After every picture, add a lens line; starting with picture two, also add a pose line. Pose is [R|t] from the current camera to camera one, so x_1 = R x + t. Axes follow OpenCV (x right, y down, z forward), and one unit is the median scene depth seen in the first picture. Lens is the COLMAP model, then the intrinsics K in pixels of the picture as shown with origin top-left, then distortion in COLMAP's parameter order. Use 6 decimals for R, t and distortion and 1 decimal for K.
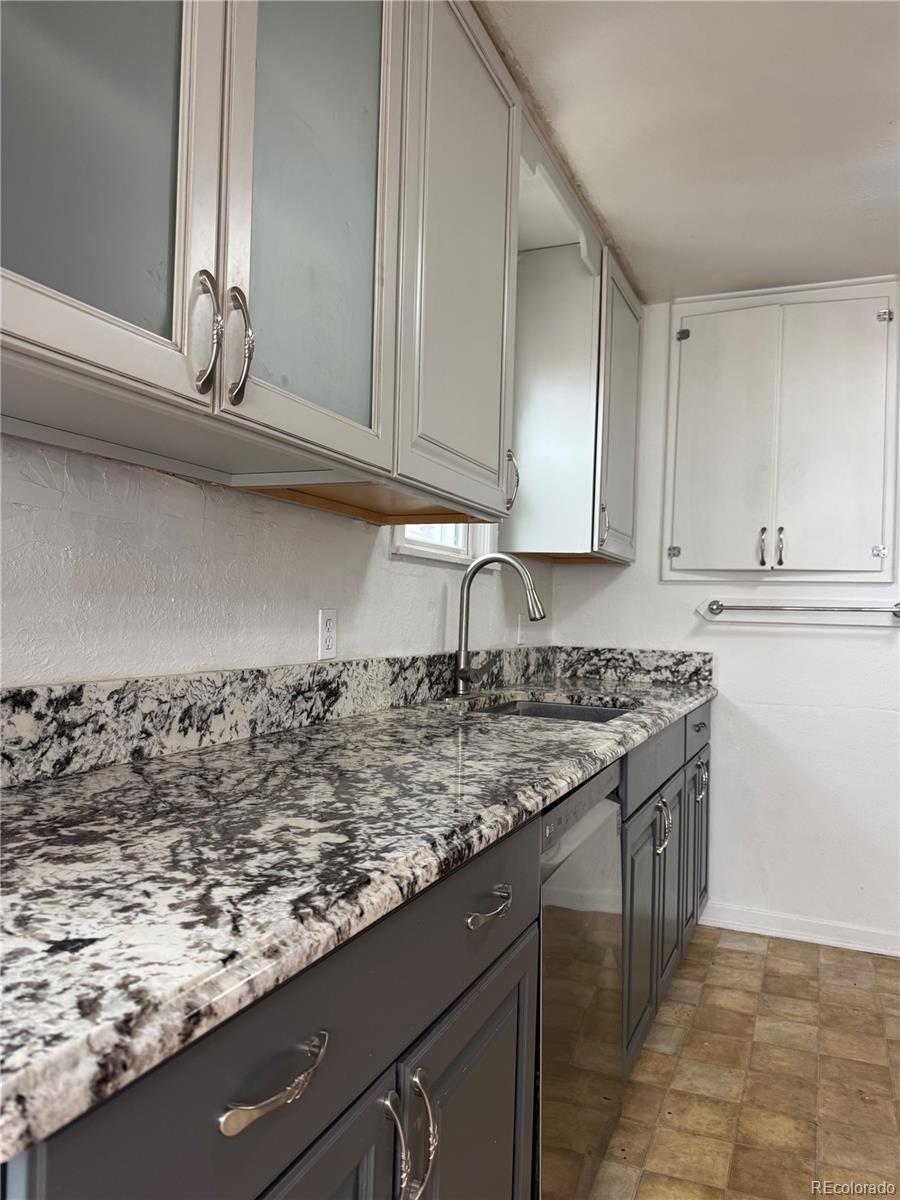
lens RADIAL K [[849.1, 0, 450.0], [0, 849.1, 600.0], [0, 0, 1]] dist [0.082229, -0.096193]
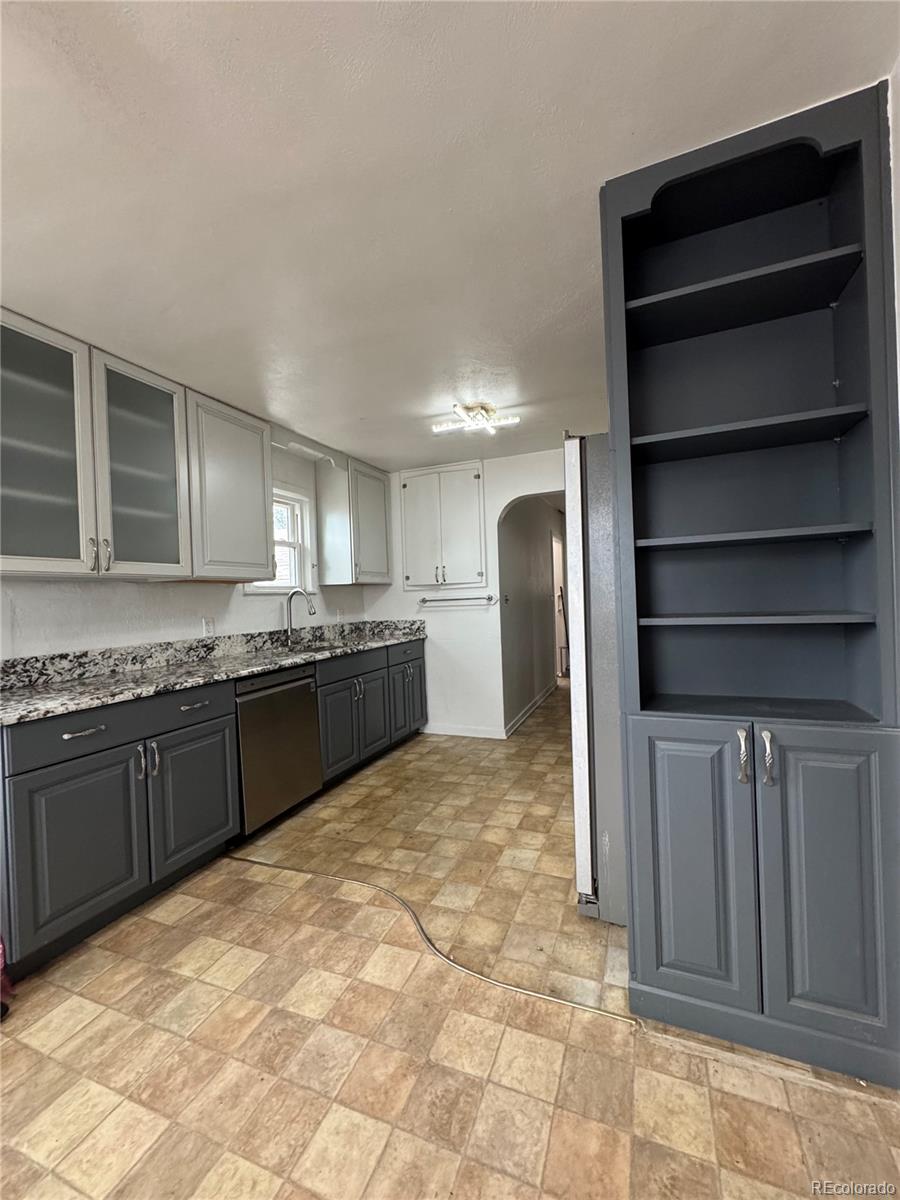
lens RADIAL K [[479.8, 0, 450.0], [0, 479.8, 600.0], [0, 0, 1]] dist [-0.003761, 0.000506]
pose [[0.997791, -0.065768, 0.009359, 0.503476], [0.065550, 0.997606, 0.022016, -0.024667], [-0.010784, -0.021354, 0.999714, -0.448628]]
